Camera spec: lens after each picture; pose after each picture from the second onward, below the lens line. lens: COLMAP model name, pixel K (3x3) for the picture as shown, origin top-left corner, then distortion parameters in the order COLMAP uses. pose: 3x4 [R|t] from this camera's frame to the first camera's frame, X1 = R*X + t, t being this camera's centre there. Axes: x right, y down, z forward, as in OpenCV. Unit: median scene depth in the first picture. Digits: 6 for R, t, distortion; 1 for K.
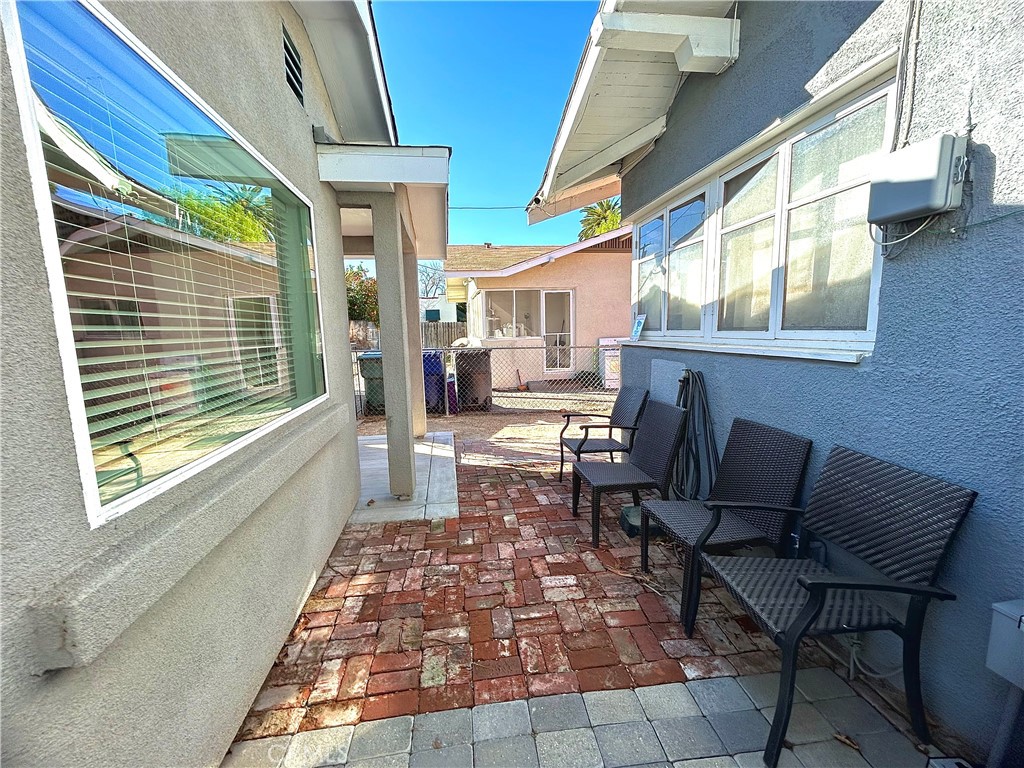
lens RADIAL K [[412.5, 0, 513.8], [0, 412.5, 383.3], [0, 0, 1]] dist [0.000847, 0.000601]
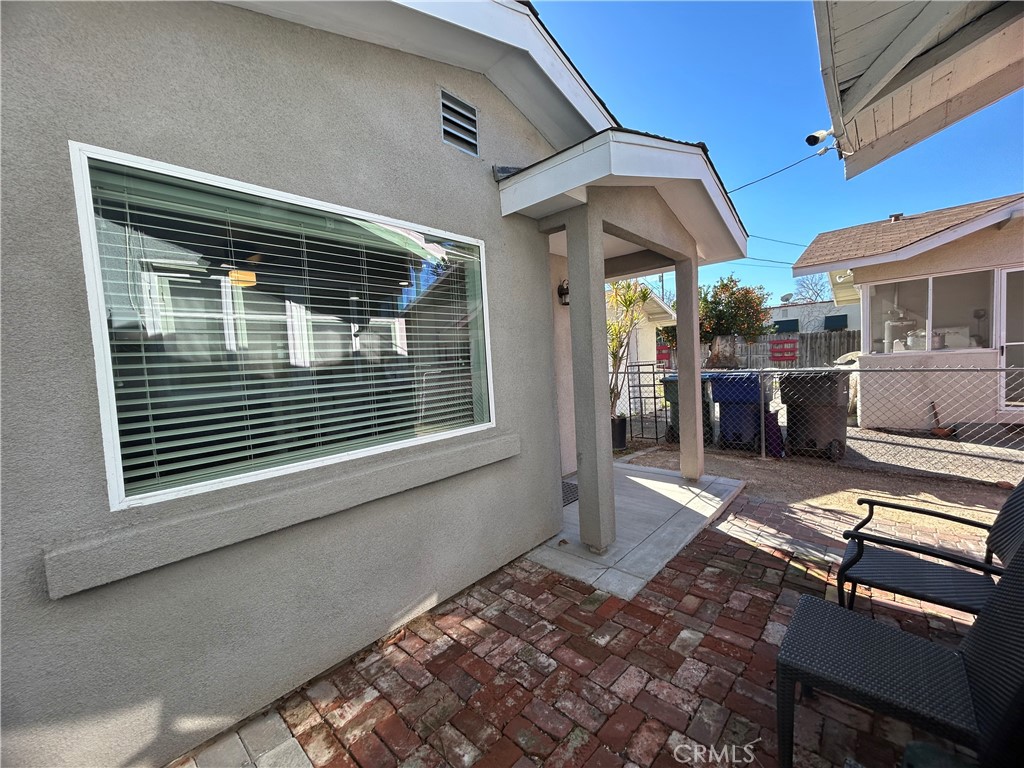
lens RADIAL K [[412.5, 0, 513.8], [0, 412.5, 383.3], [0, 0, 1]] dist [0.000847, 0.000601]
pose [[0.624708, 0.031457, -0.780225, 0.304752], [-0.060073, 0.998163, -0.007855, -0.055087], [0.778545, 0.051778, 0.625450, 0.327111]]
